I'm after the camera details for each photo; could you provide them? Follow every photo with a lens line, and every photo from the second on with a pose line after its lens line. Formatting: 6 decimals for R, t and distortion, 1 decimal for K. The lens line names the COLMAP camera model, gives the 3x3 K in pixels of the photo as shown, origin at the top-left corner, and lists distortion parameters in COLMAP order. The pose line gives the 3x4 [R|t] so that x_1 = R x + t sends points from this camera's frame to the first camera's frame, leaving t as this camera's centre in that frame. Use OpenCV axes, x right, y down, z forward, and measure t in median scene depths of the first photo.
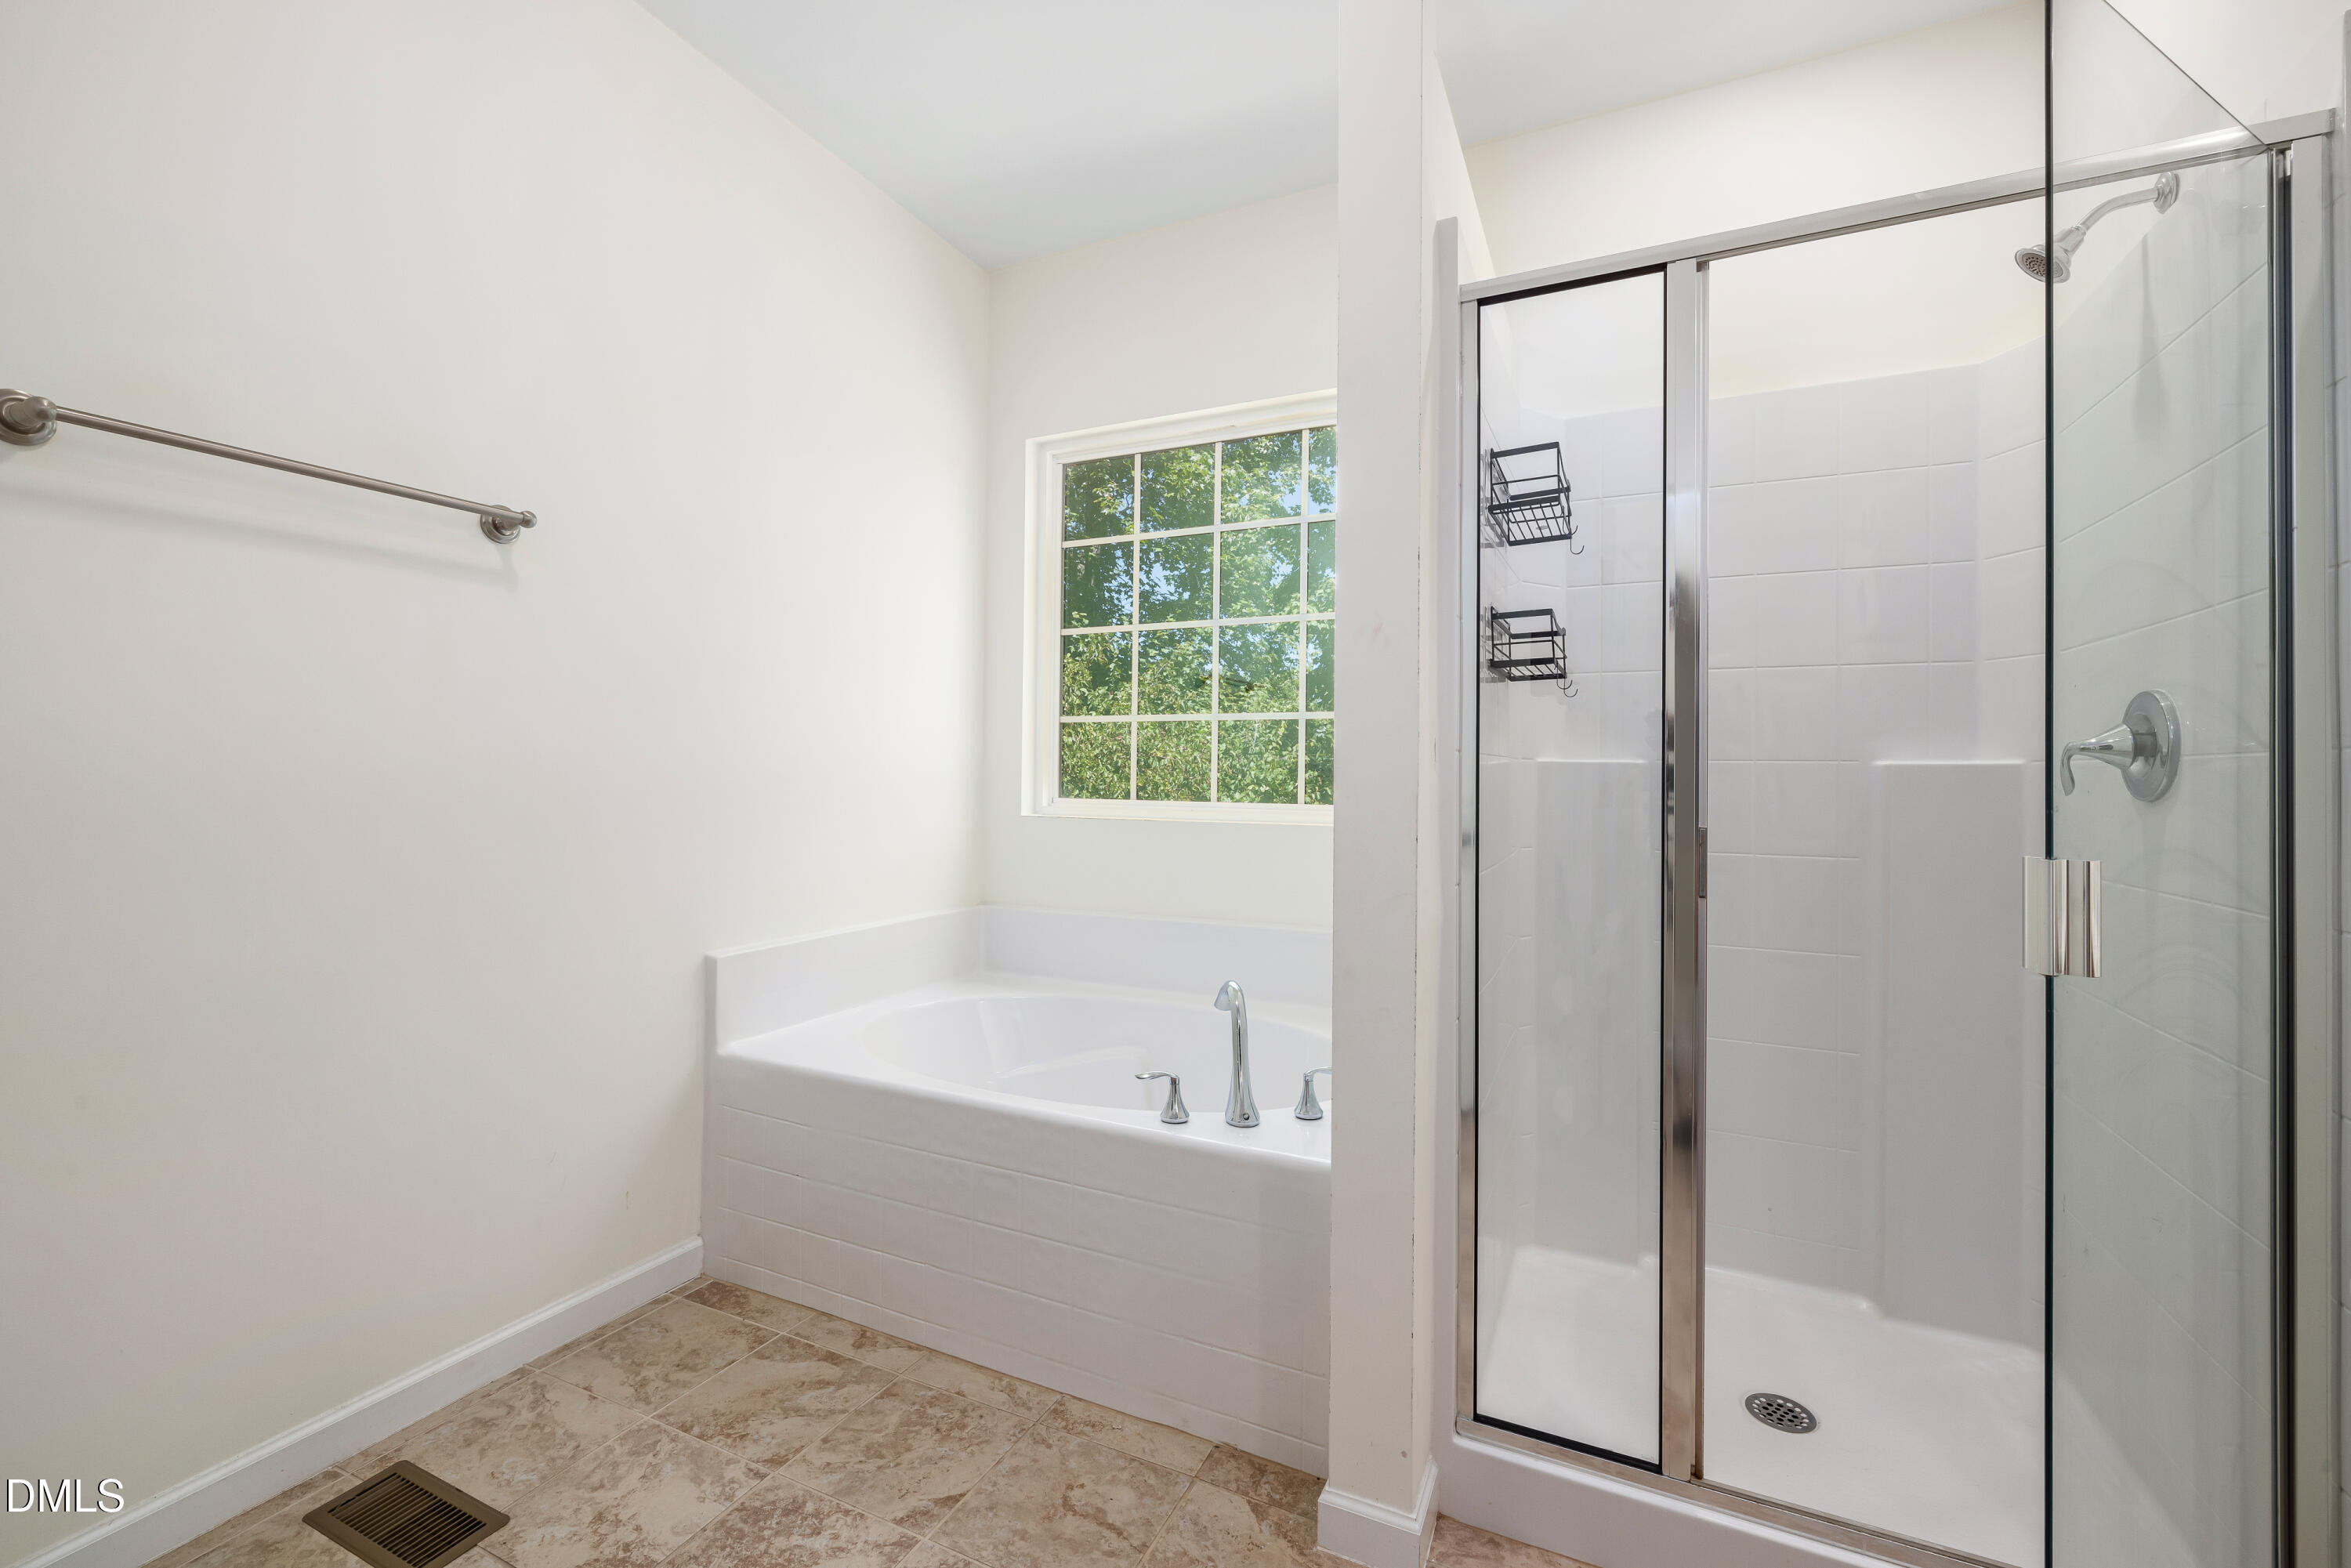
lens RADIAL K [[984.1, 0, 1157.9], [0, 984.1, 756.9], [0, 0, 1]] dist [-0.002070, -0.000325]
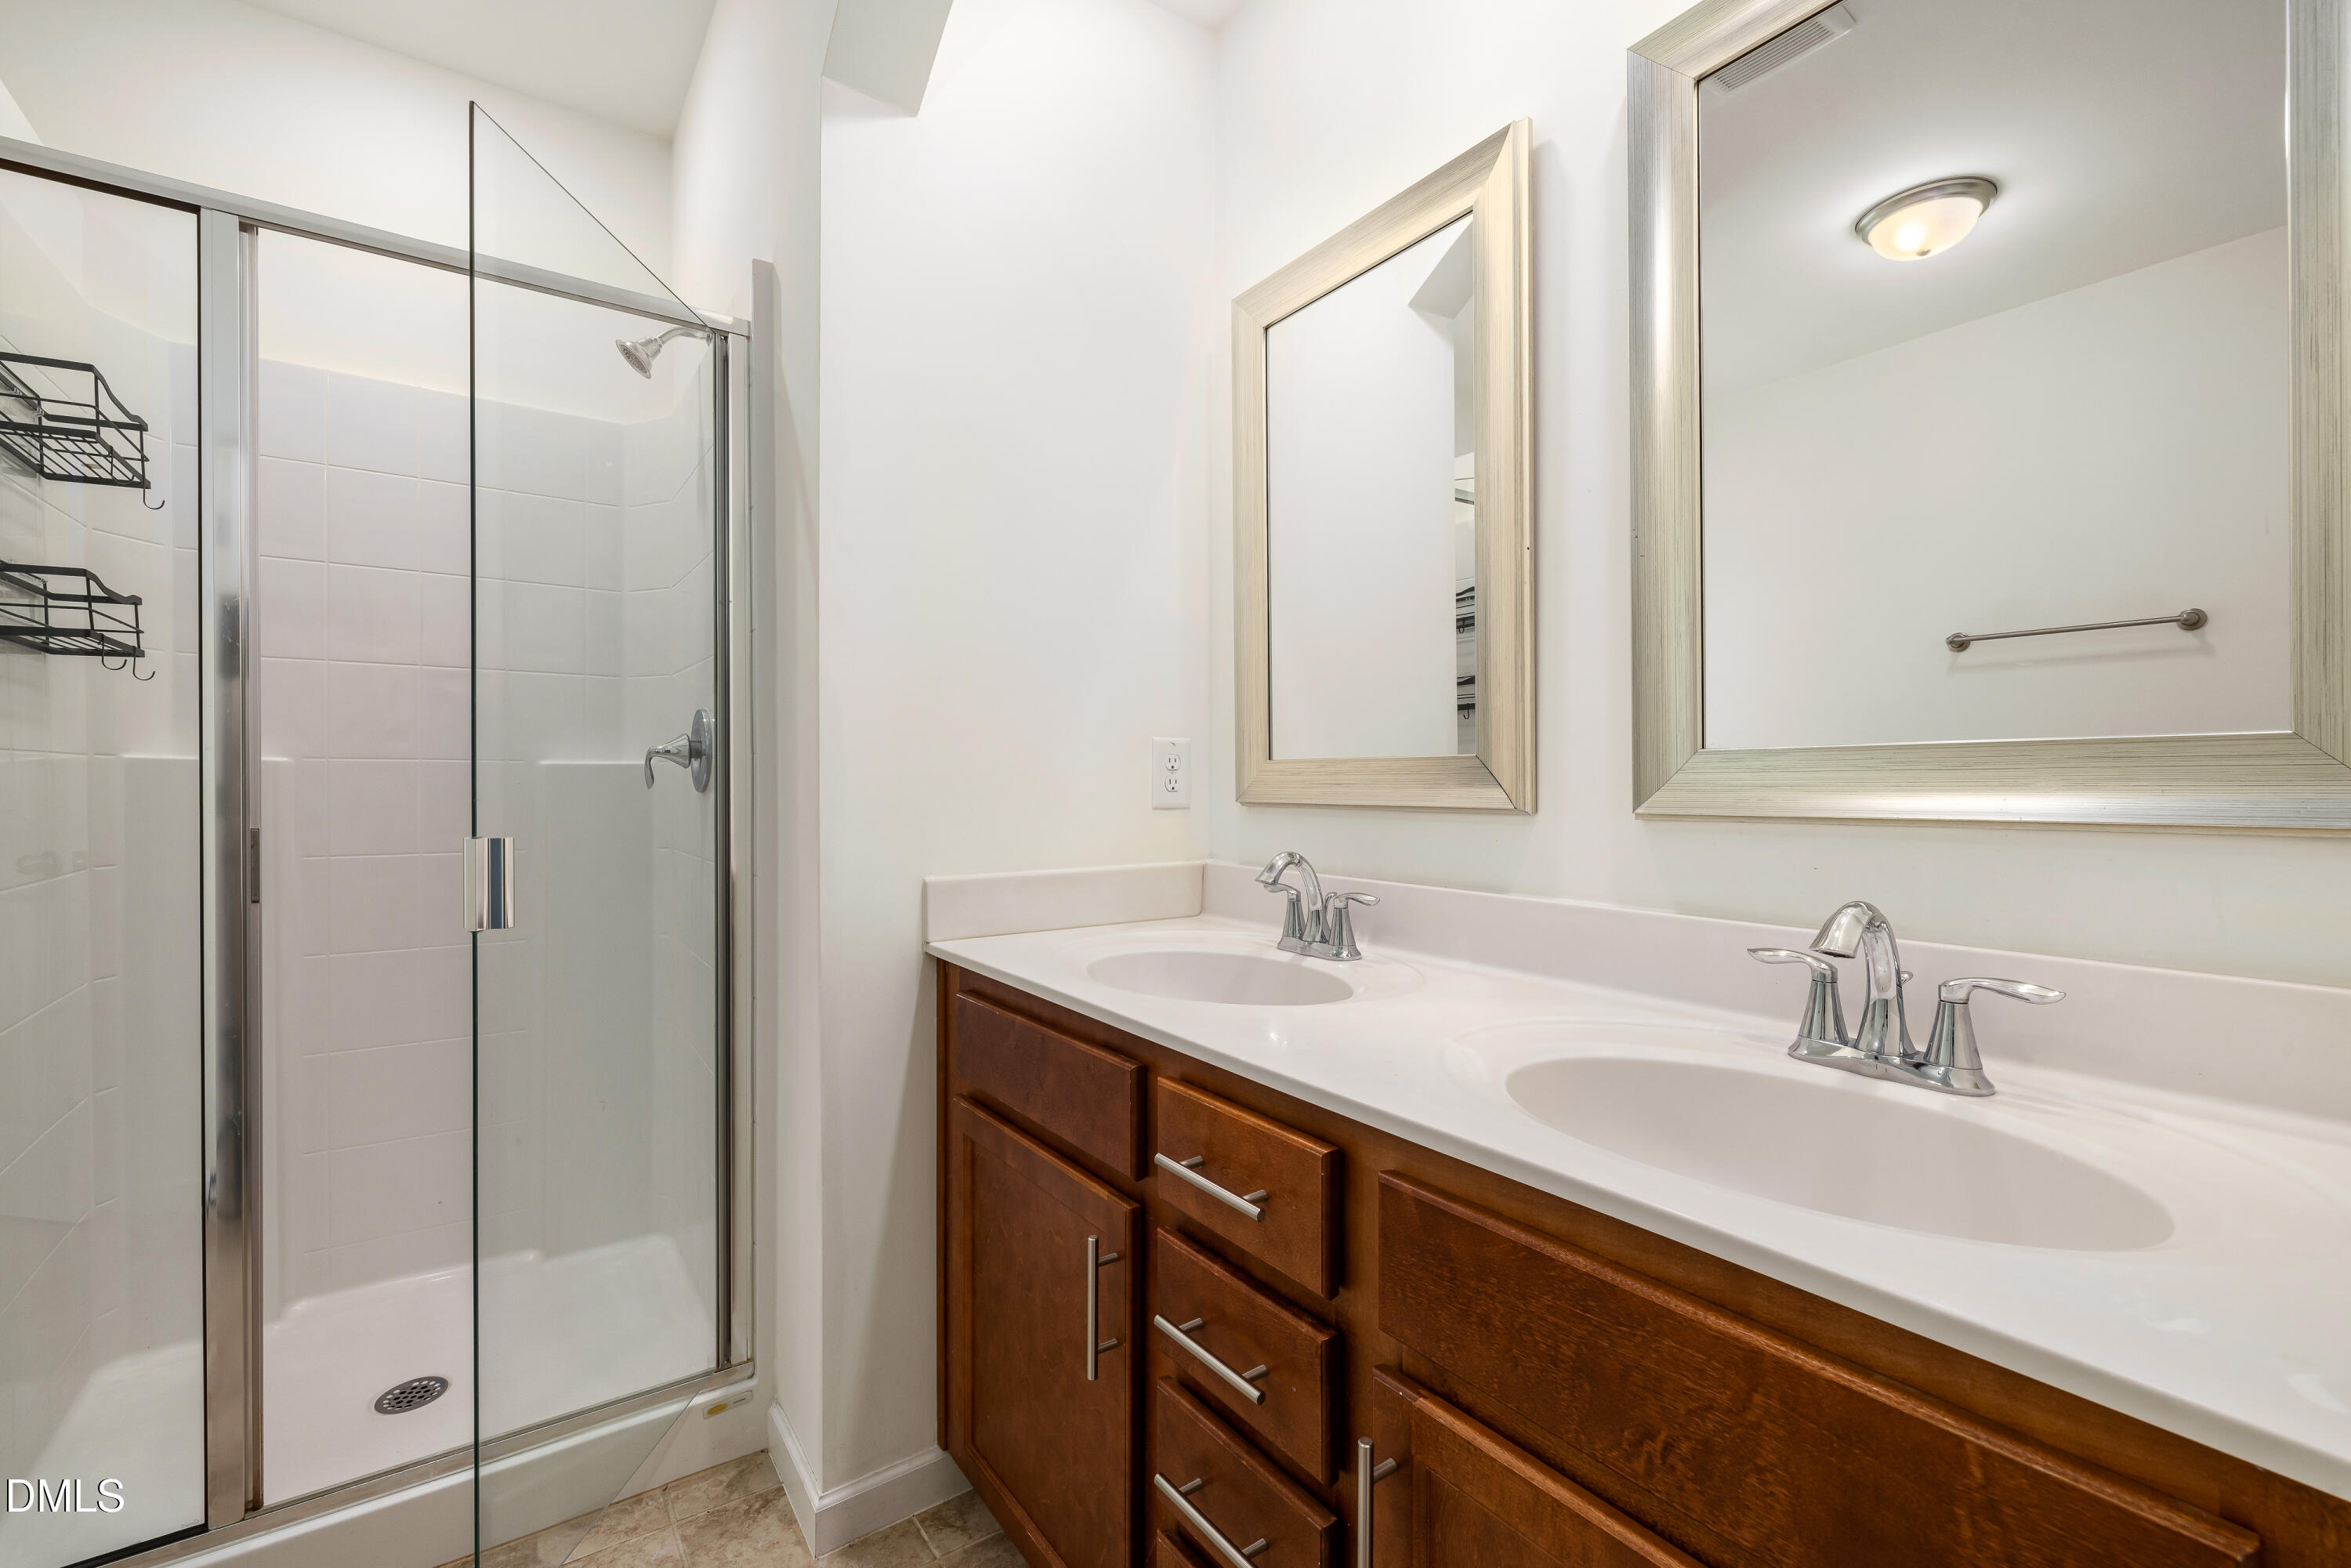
lens RADIAL K [[999.4, 0, 1168.0], [0, 999.4, 782.8], [0, 0, 1]] dist [-0.002246, -0.000214]
pose [[0.480369, -0.010036, 0.877009, 0.121909], [-0.011017, 0.999787, 0.017475, 0.001735], [-0.876997, -0.018057, 0.480156, -0.207217]]
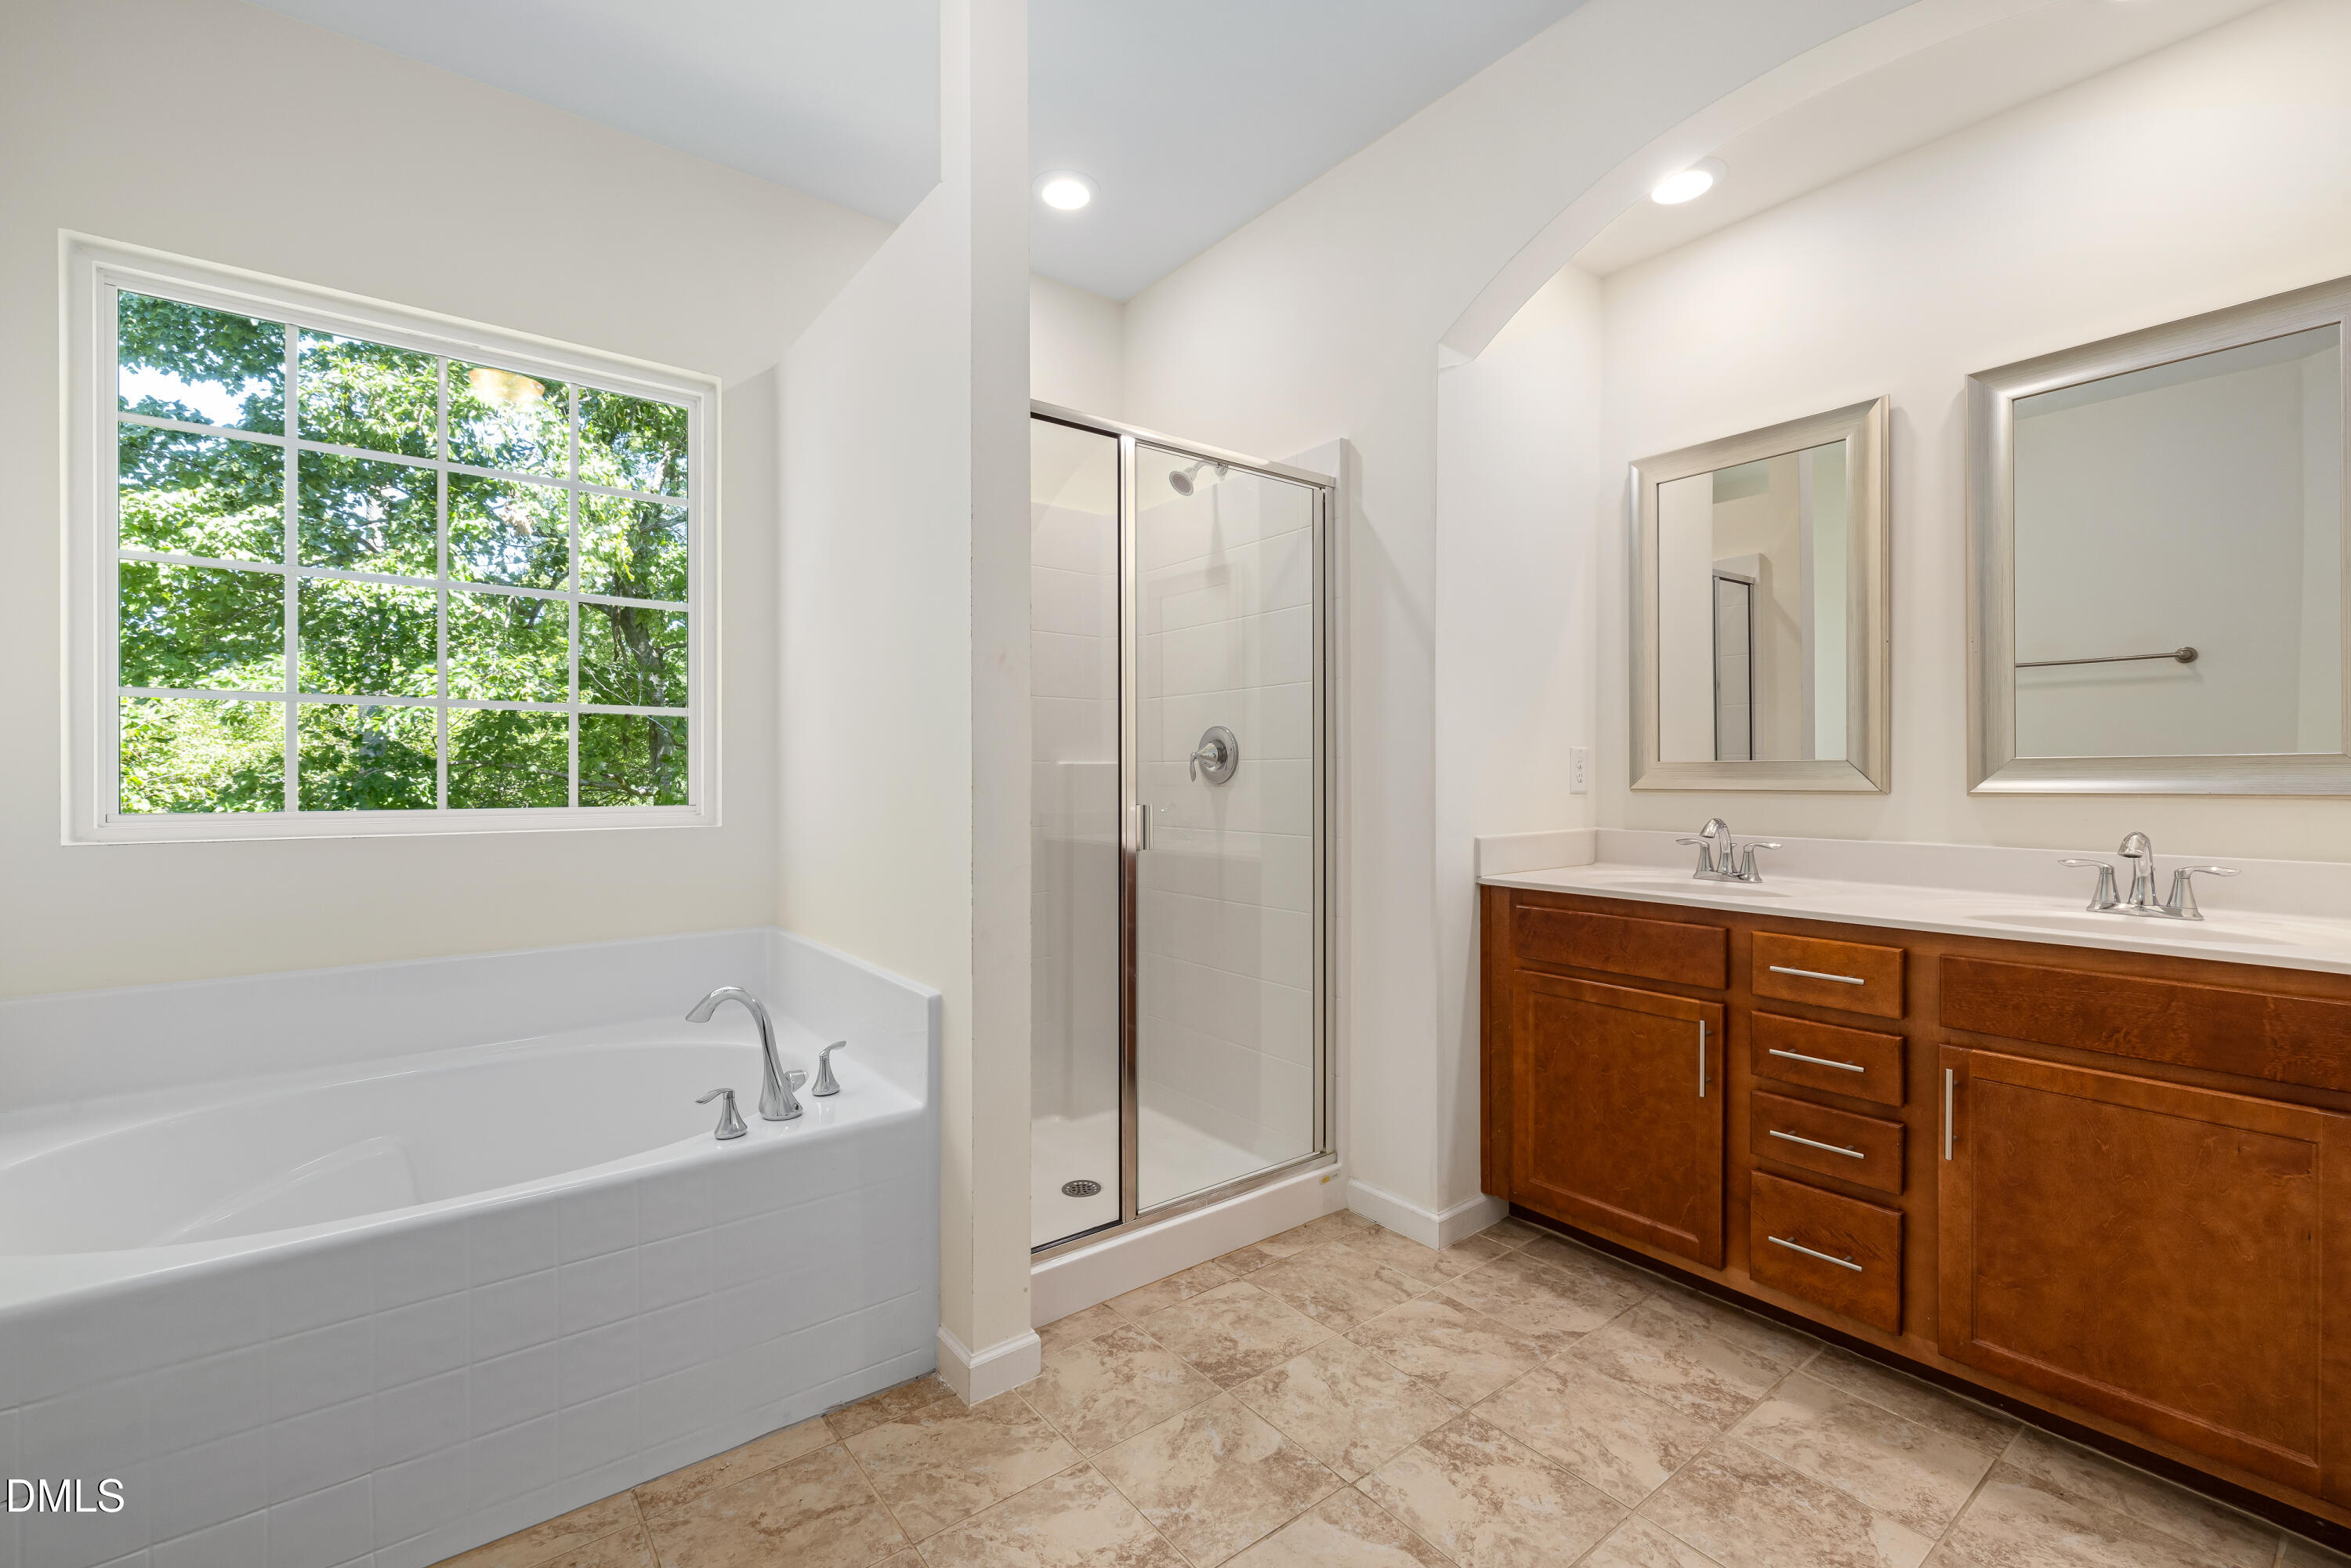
lens RADIAL K [[978.1, 0, 1175.5], [0, 978.1, 784.0], [0, 0, 1]] dist [-0.001783, -0.000615]
pose [[0.446253, -0.016588, 0.894753, -0.743197], [-0.008694, 0.999701, 0.022869, 0.001270], [-0.894865, -0.017984, 0.445975, 0.226154]]
